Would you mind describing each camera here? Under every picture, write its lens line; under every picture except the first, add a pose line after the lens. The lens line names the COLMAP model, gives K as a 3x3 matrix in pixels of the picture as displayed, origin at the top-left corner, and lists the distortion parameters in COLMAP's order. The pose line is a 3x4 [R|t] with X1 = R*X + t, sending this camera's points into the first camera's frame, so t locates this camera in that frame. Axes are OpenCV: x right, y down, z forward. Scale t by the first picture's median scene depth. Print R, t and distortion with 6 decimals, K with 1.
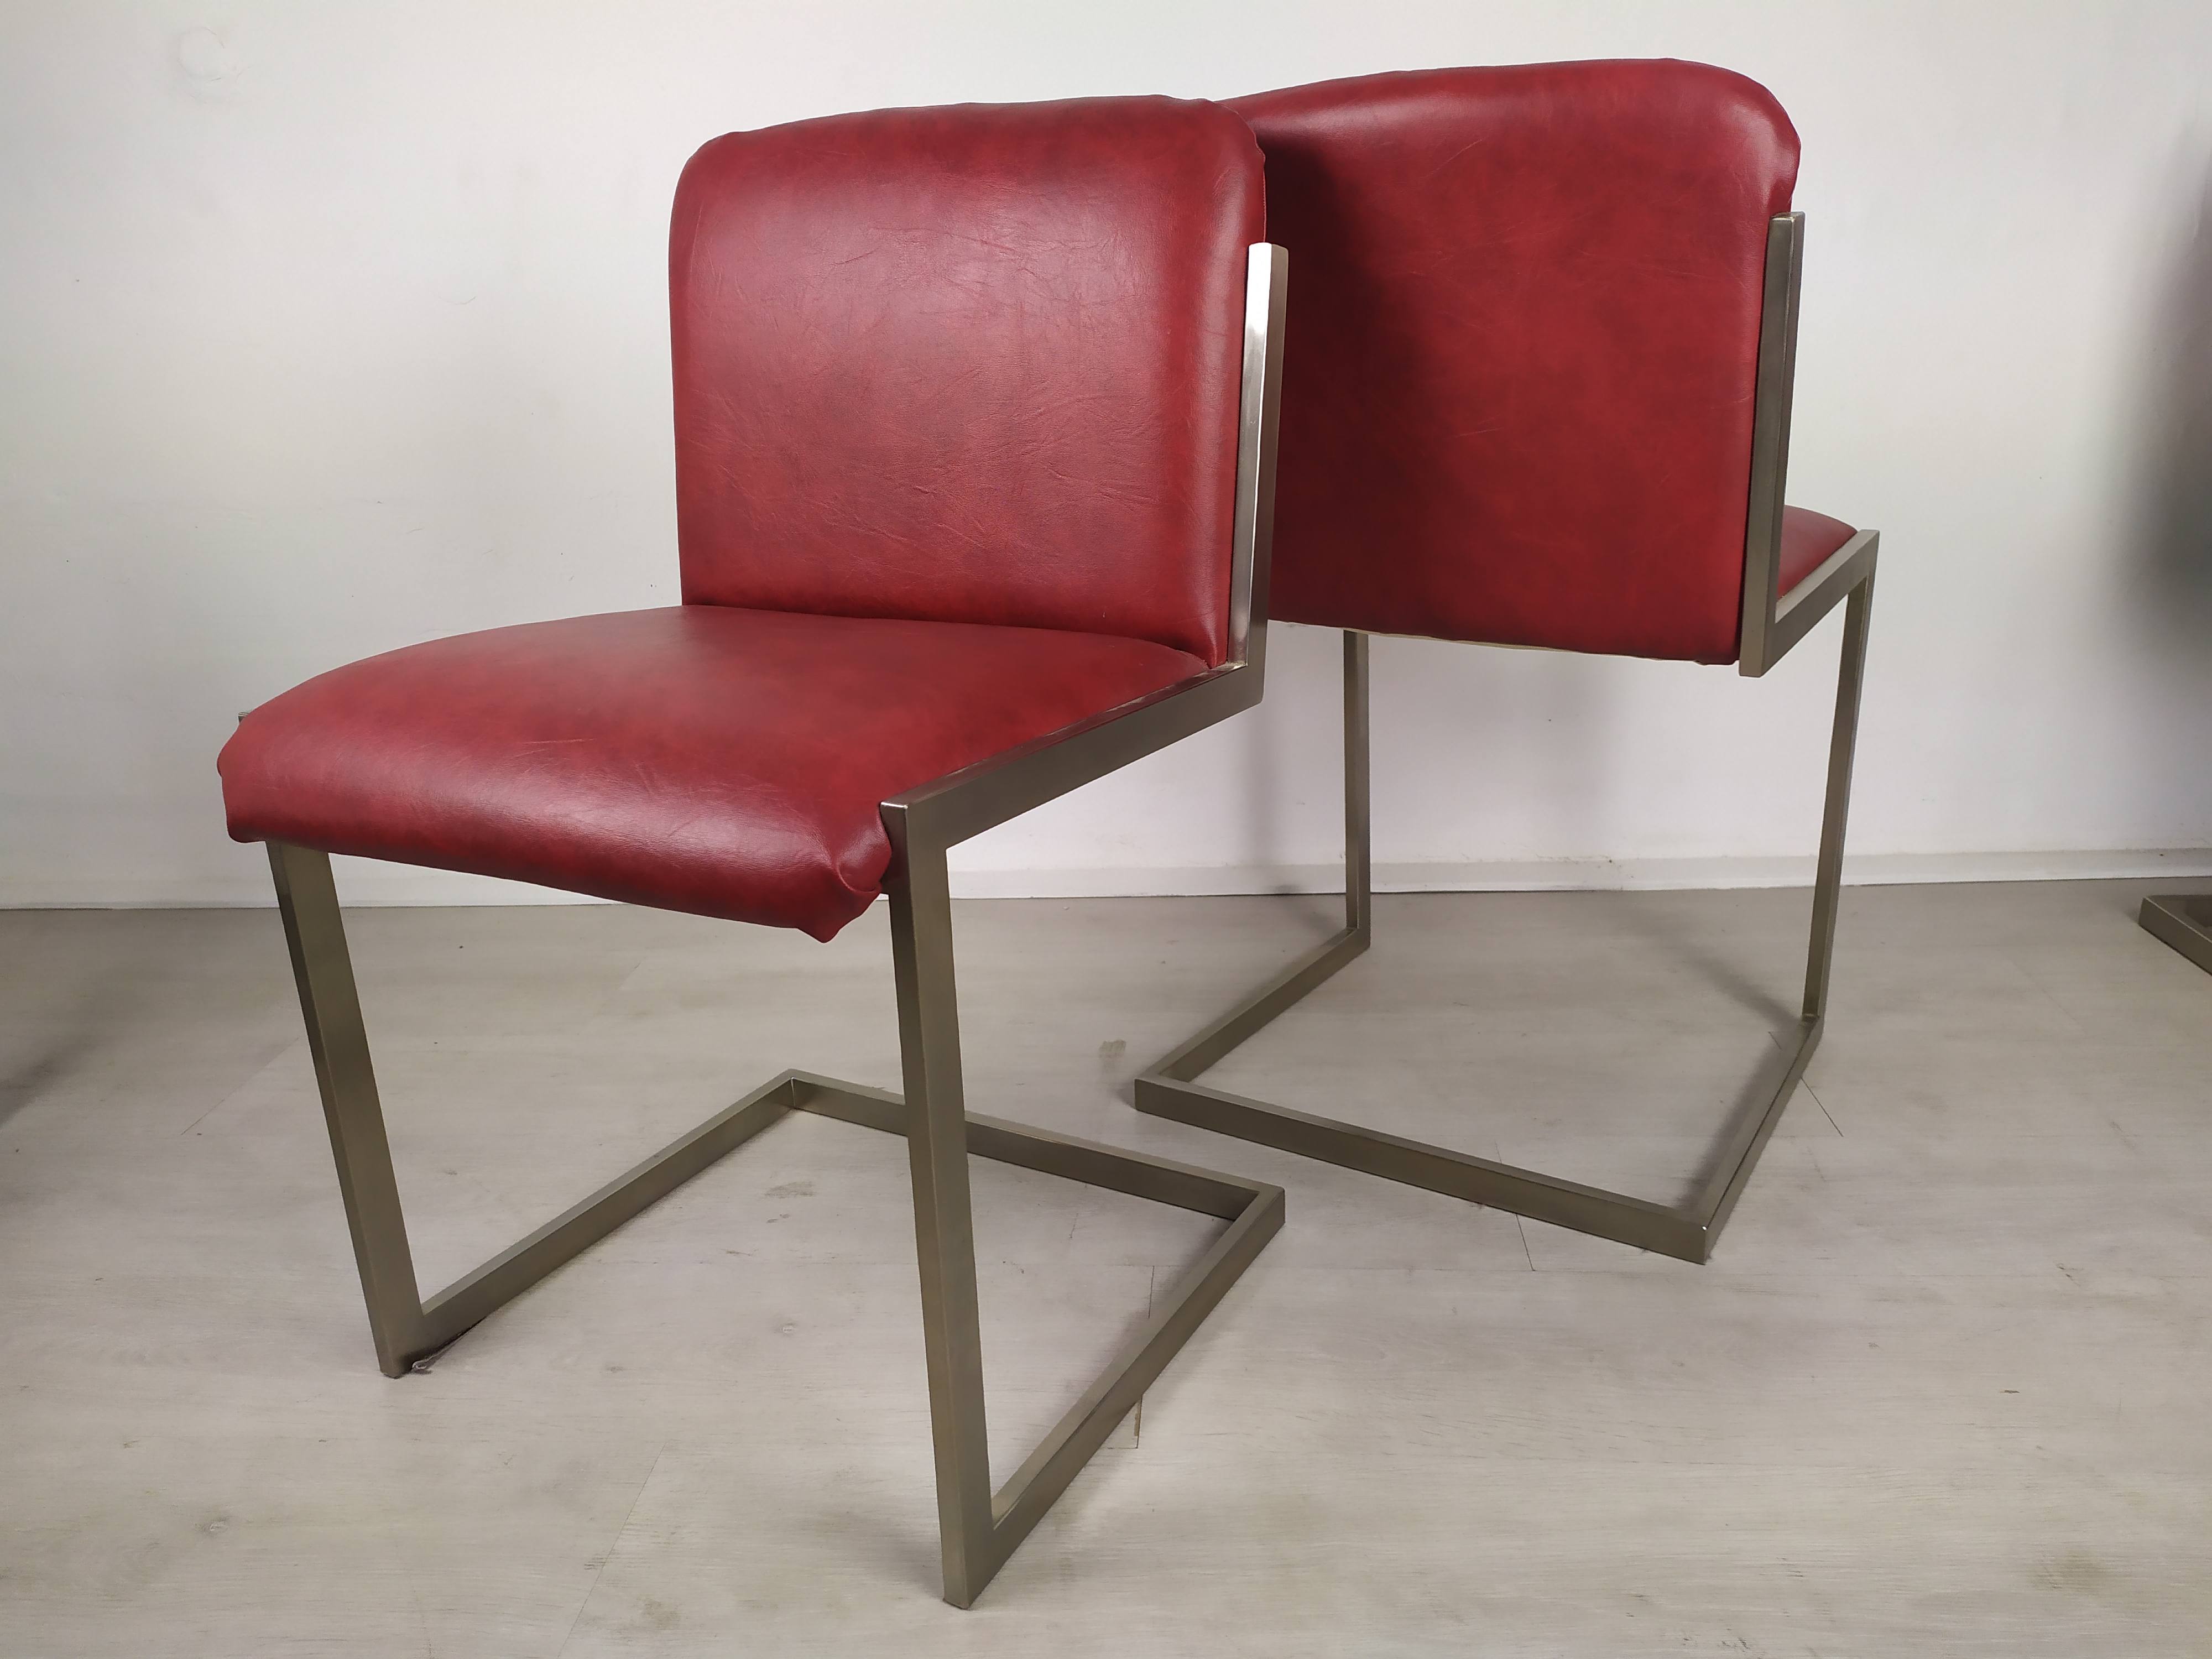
lens RADIAL K [[1713.1, 0, 1124.7], [0, 1713.1, 825.1], [0, 0, 1]] dist [0.043597, -0.043659]
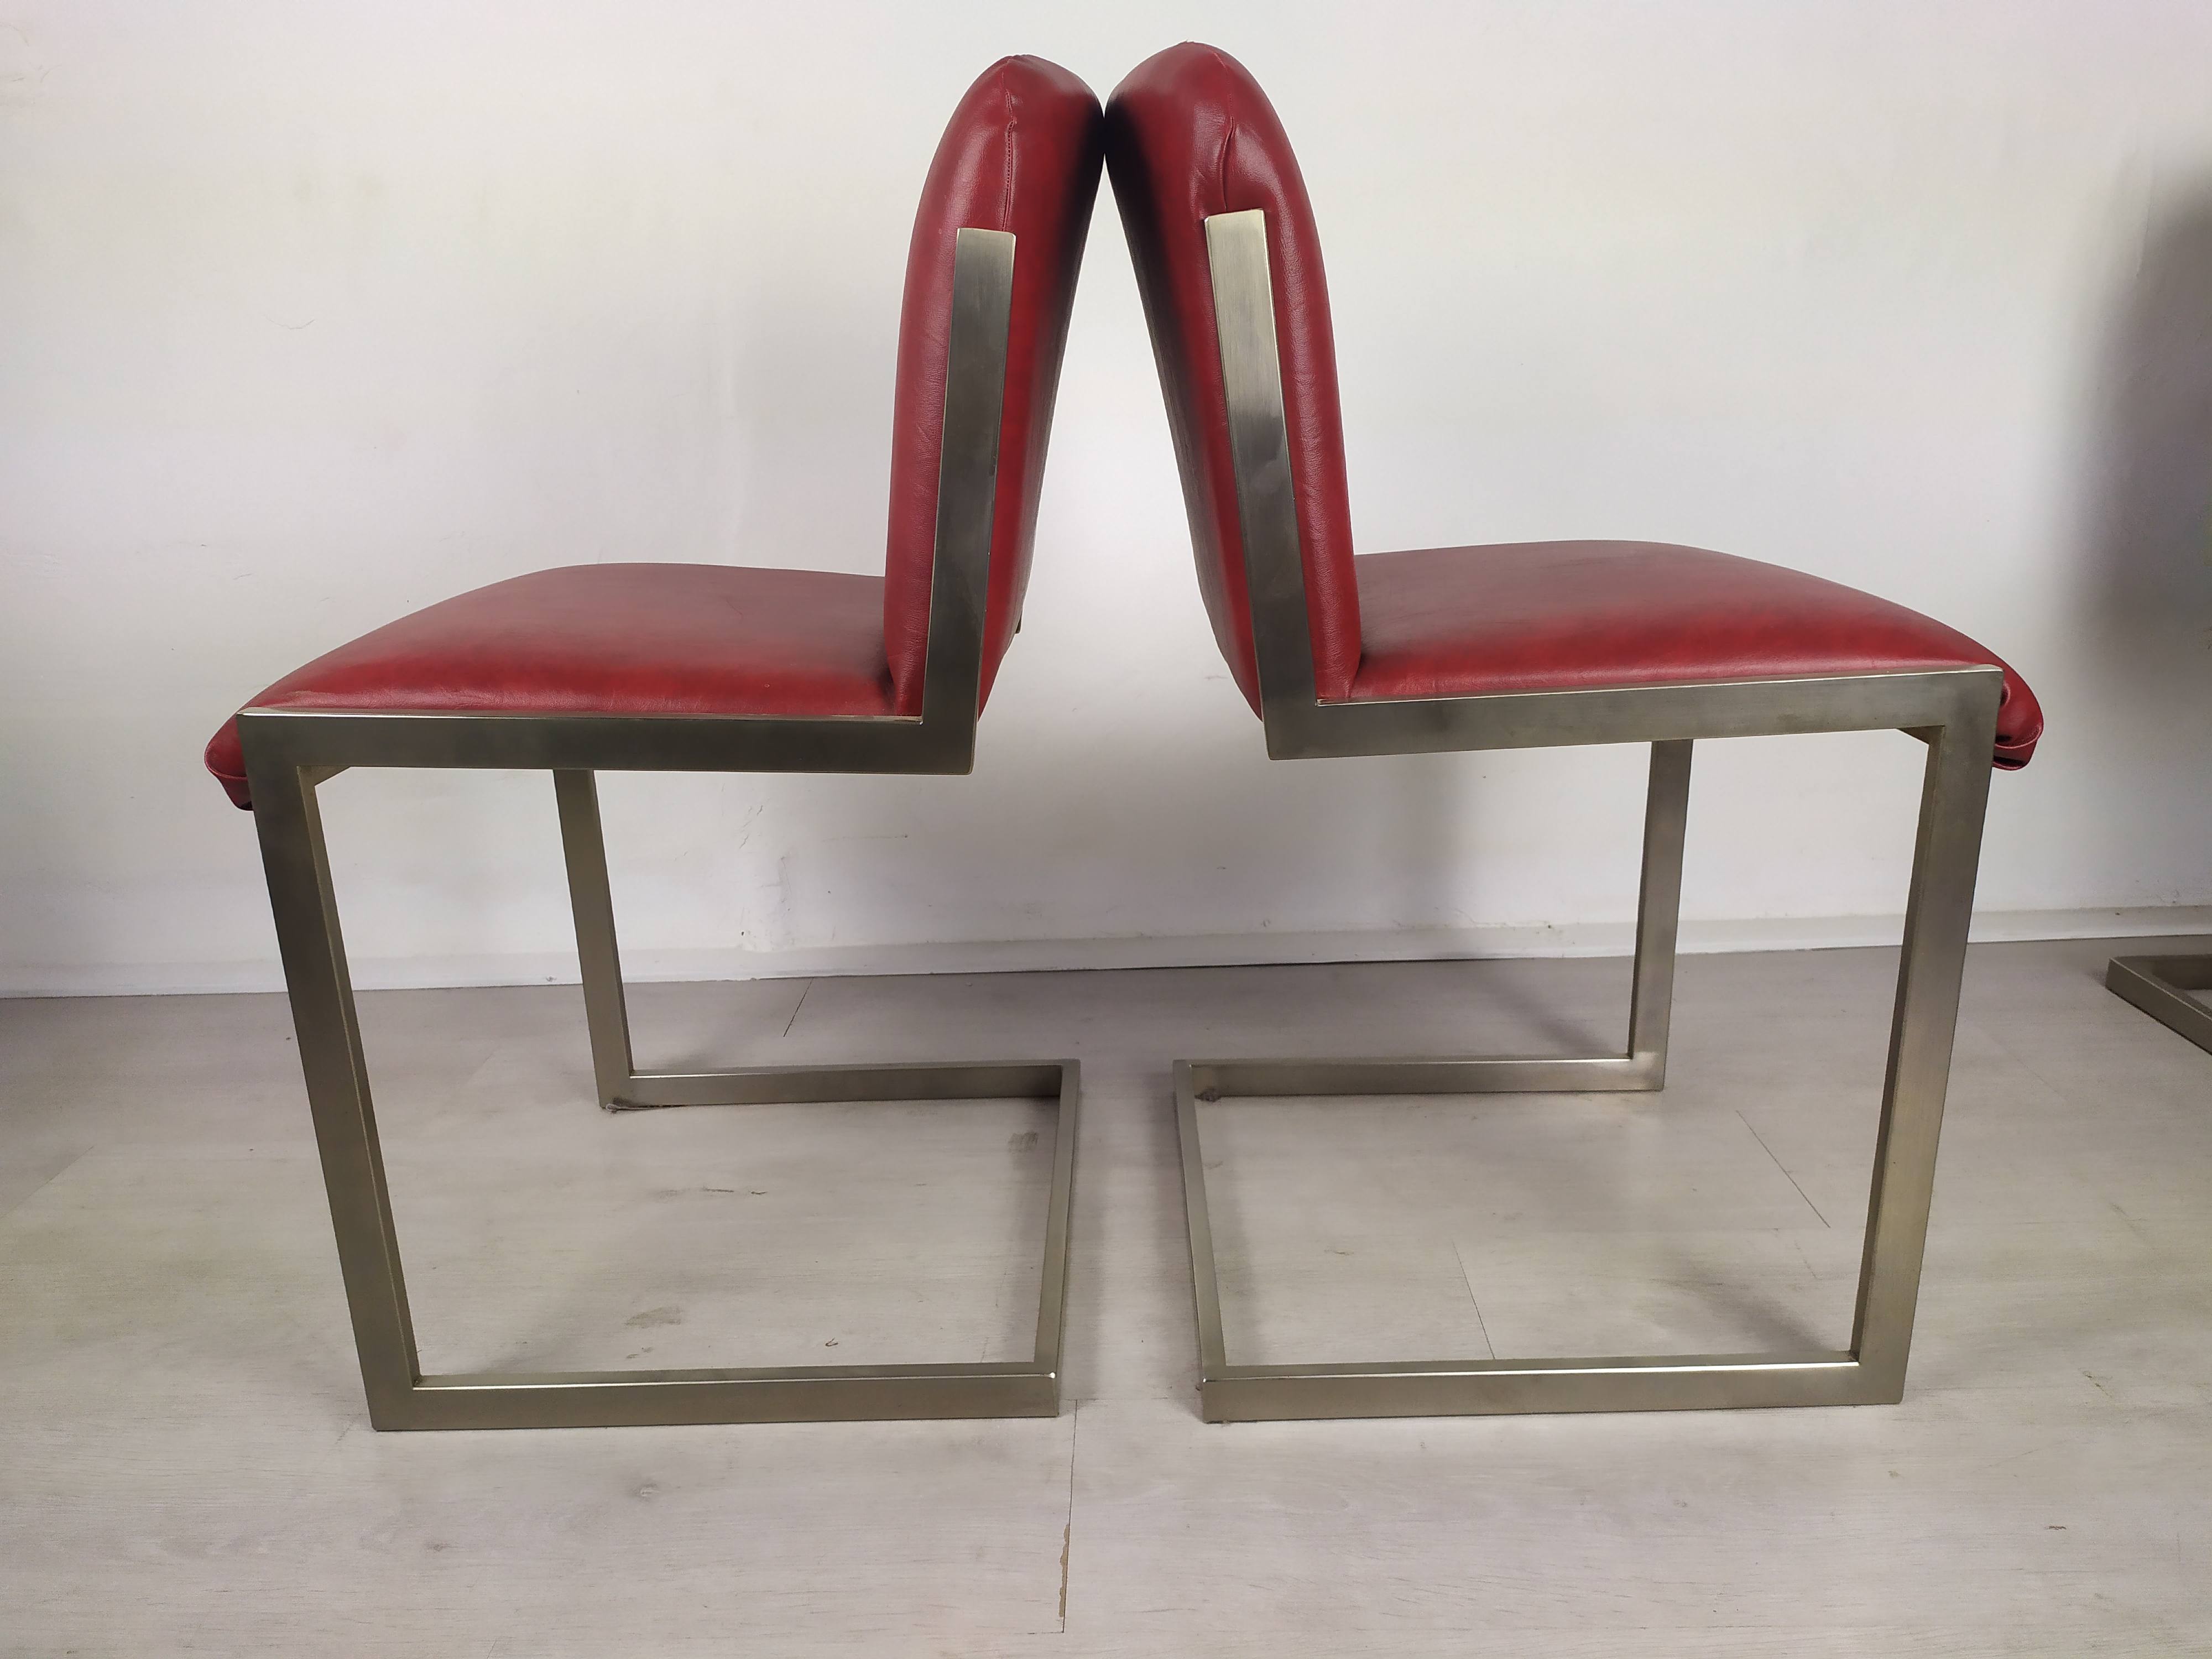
lens RADIAL K [[1713.1, 0, 1119.4], [0, 1713.1, 831.3], [0, 0, 1]] dist [0.043597, -0.043659]
pose [[0.998347, -0.008696, 0.056814, -0.008868], [0.010802, 0.999262, -0.036867, 0.001646], [-0.056451, 0.037420, 0.997704, 0.129019]]
